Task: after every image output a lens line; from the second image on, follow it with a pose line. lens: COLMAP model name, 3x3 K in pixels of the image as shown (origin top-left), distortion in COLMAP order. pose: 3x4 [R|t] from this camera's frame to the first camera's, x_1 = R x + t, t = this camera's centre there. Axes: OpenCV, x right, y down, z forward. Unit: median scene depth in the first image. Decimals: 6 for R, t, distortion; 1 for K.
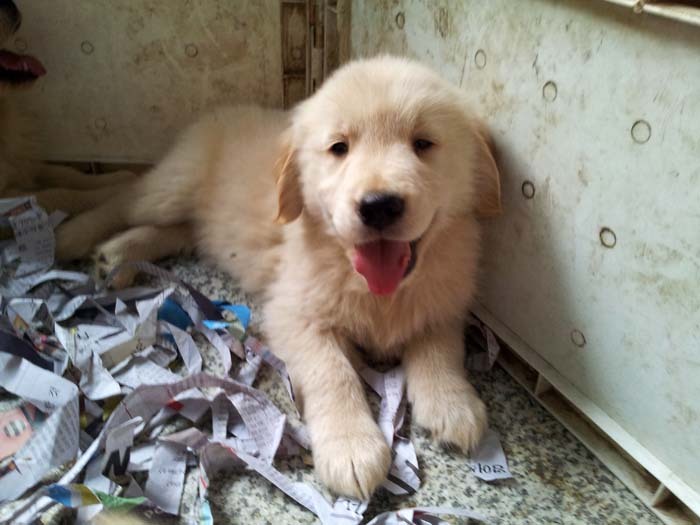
lens RADIAL K [[634.3, 0, 350.0], [0, 634.3, 262.5], [0, 0, 1]] dist [-0.012230, 0.002750]
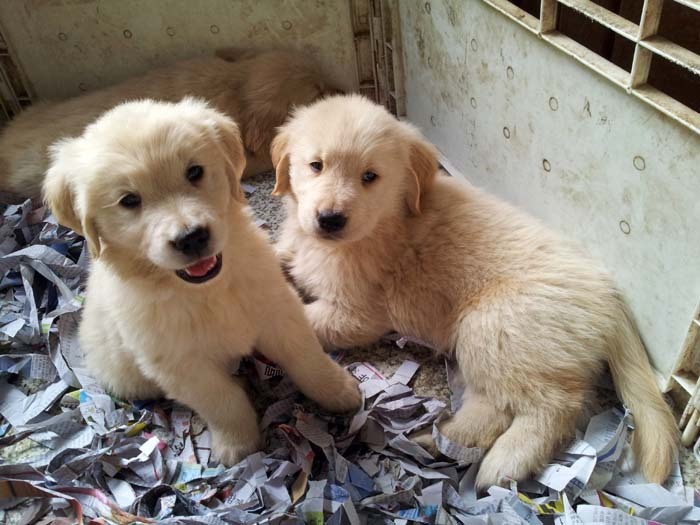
lens RADIAL K [[634.3, 0, 350.0], [0, 634.3, 262.5], [0, 0, 1]] dist [-0.012230, 0.002750]
pose [[0.984649, -0.024185, -0.172864, 0.165905], [0.054369, 0.983581, 0.172085, -0.088640], [0.165864, -0.178841, 0.969796, -0.610453]]
